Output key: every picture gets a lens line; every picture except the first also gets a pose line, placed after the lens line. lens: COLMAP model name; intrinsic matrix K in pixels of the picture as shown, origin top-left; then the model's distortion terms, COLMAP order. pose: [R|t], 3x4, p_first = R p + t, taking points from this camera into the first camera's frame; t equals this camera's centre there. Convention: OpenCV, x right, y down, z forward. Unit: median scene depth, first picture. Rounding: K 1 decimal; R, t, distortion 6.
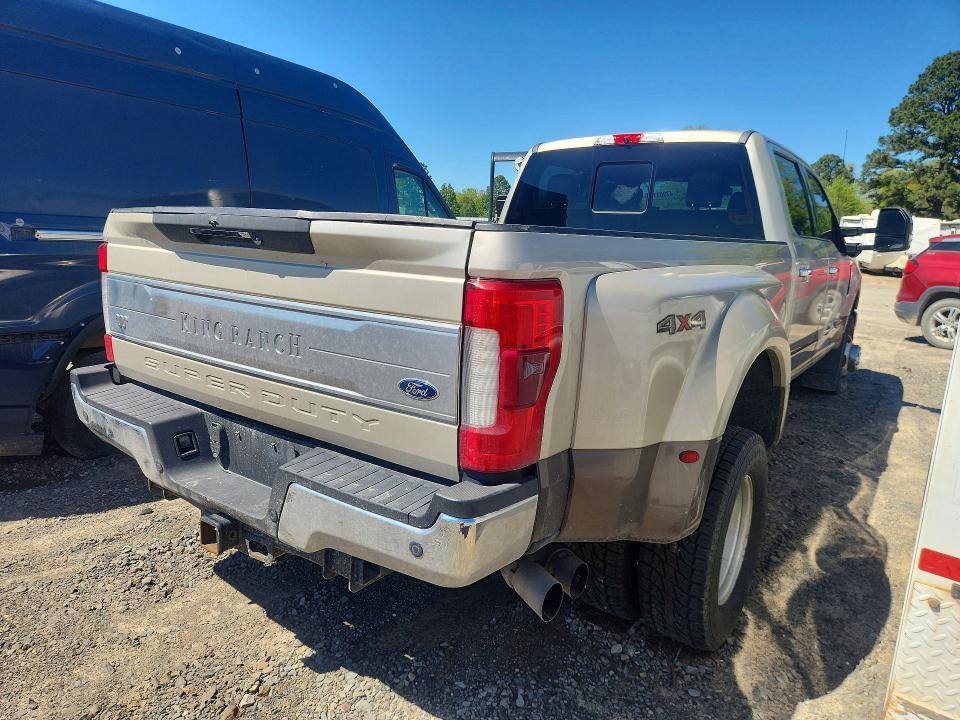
lens RADIAL K [[653.9, 0, 464.7], [0, 653.9, 361.2], [0, 0, 1]] dist [0.068993, -0.059501]
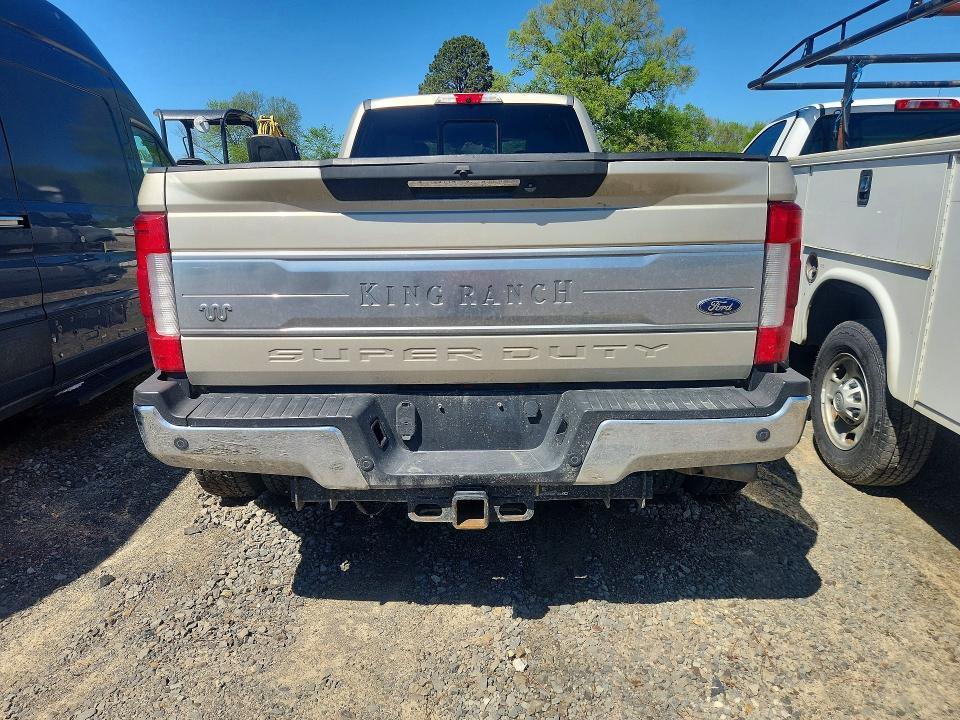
lens RADIAL K [[663.1, 0, 463.3], [0, 663.1, 359.0], [0, 0, 1]] dist [0.071370, -0.058692]
pose [[0.810815, -0.184466, 0.555475, -0.795486], [0.163708, 0.982633, 0.087359, -0.030115], [-0.561943, 0.020104, 0.826932, 0.203690]]
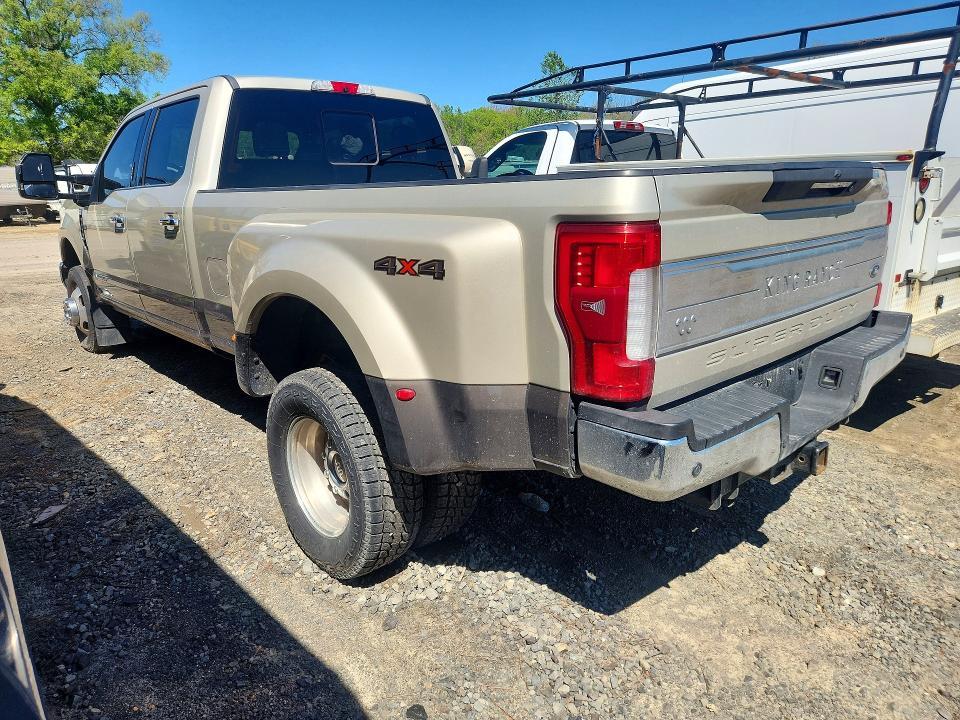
lens RADIAL K [[653.9, 0, 464.7], [0, 653.9, 361.2], [0, 0, 1]] dist [0.068993, -0.059501]
pose [[0.192751, -0.296274, 0.935451, -1.370887], [0.224749, 0.941315, 0.251822, -0.285035], [-0.955162, 0.161703, 0.248027, 1.157526]]
